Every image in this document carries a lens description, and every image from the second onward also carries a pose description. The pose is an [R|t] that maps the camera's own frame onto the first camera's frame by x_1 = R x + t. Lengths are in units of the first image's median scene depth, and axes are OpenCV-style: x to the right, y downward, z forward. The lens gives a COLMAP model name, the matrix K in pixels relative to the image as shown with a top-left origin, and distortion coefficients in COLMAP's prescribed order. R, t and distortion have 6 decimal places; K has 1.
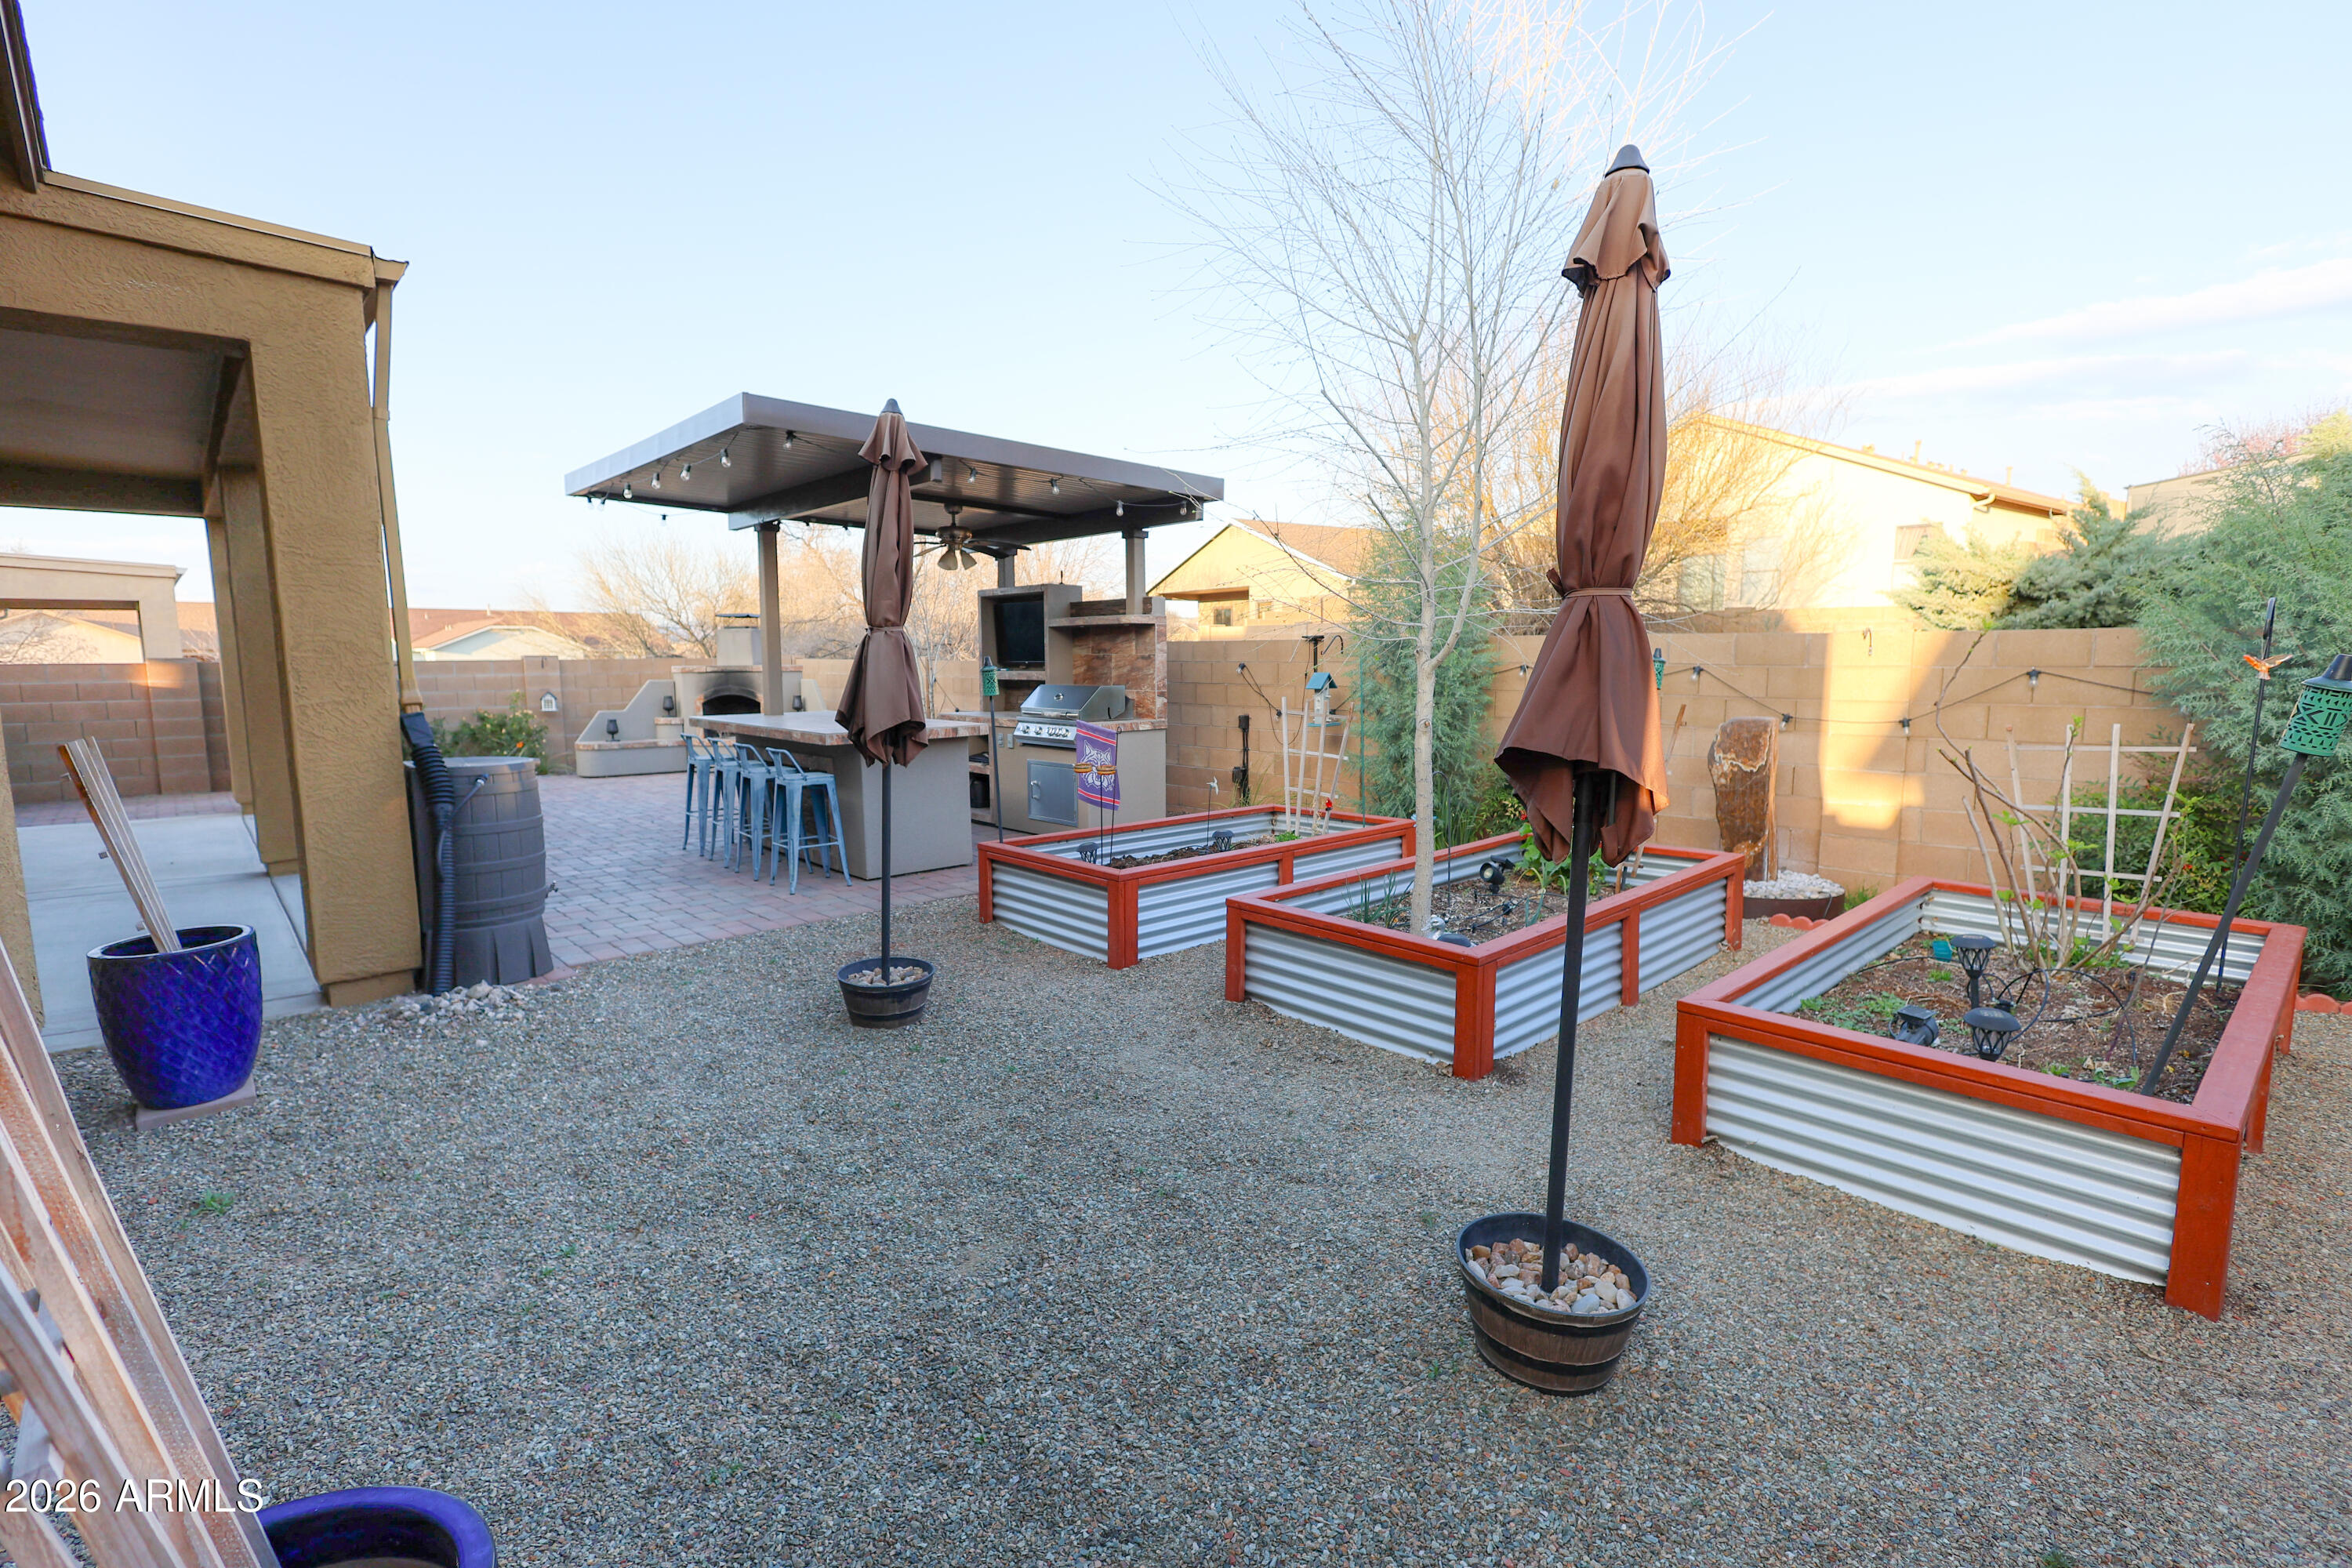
lens RADIAL K [[1083.8, 0, 1182.0], [0, 1083.8, 769.4], [0, 0, 1]] dist [0.000134, 0.001011]
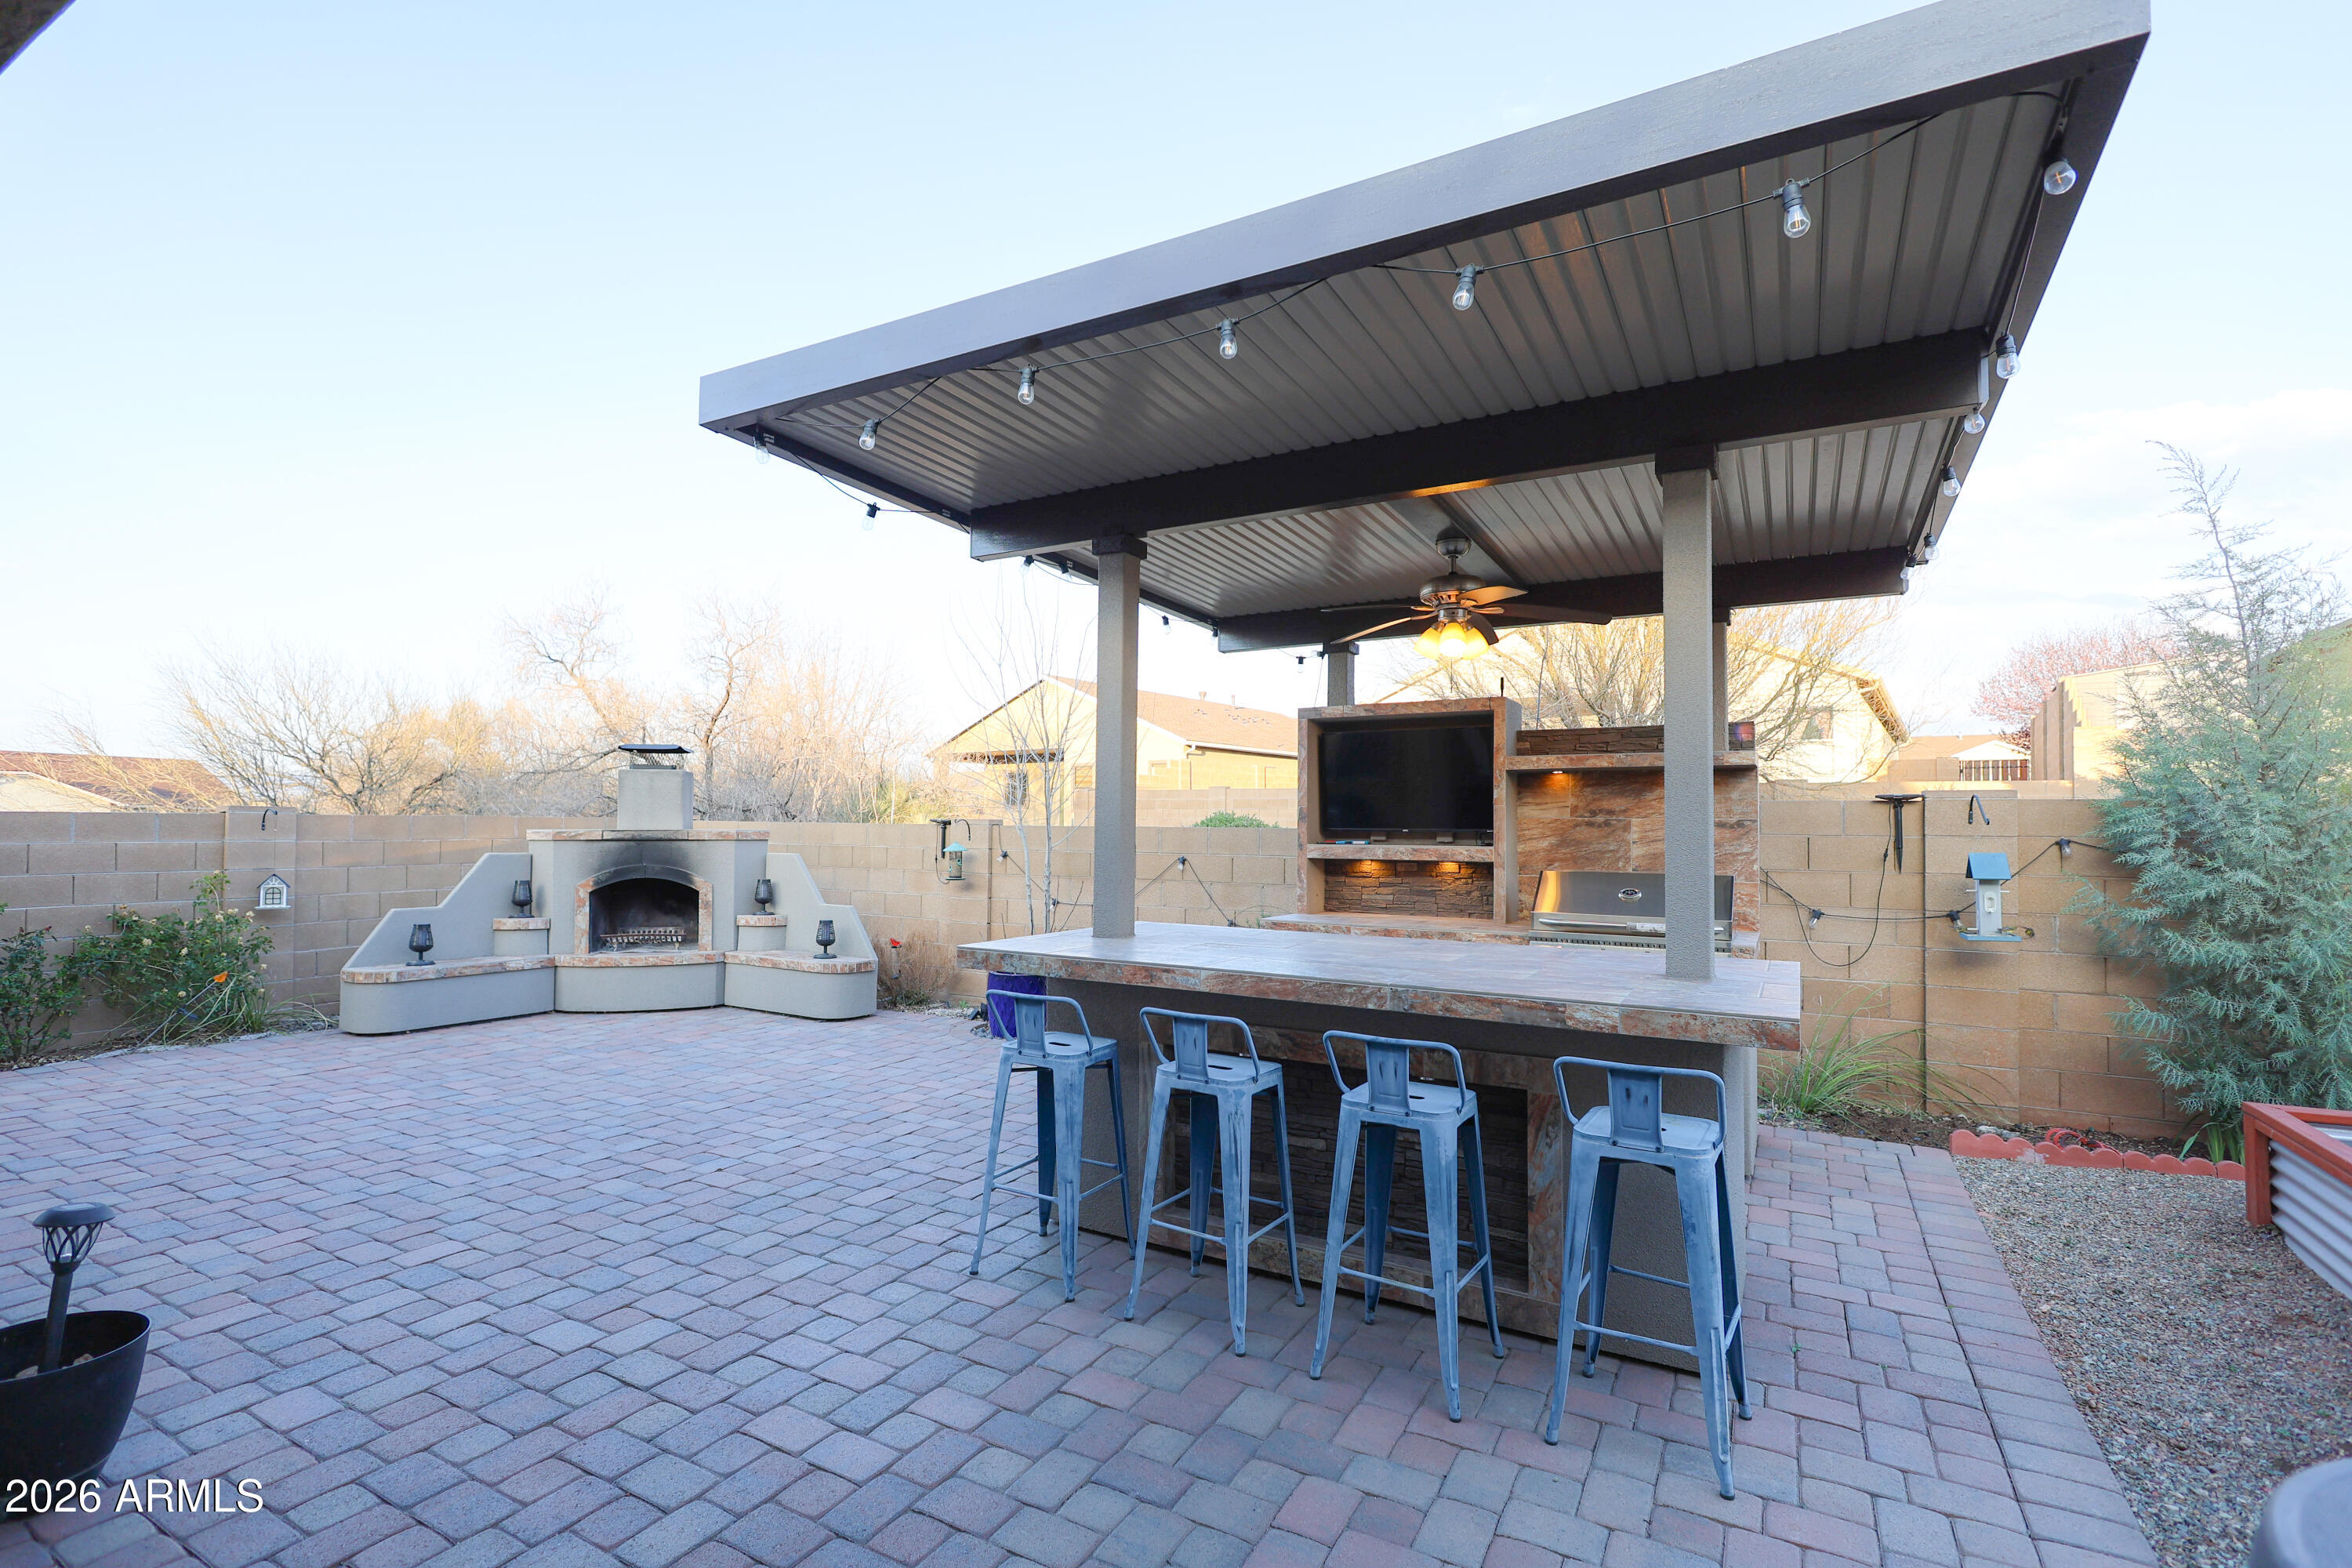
lens RADIAL K [[1083.8, 0, 1167.5], [0, 1083.8, 802.7], [0, 0, 1]] dist [0.000134, 0.001011]
pose [[0.954468, 0.019188, 0.297694, -0.330034], [0.018588, 0.992165, -0.123547, -0.032465], [-0.297733, 0.123455, 0.946633, 0.362222]]
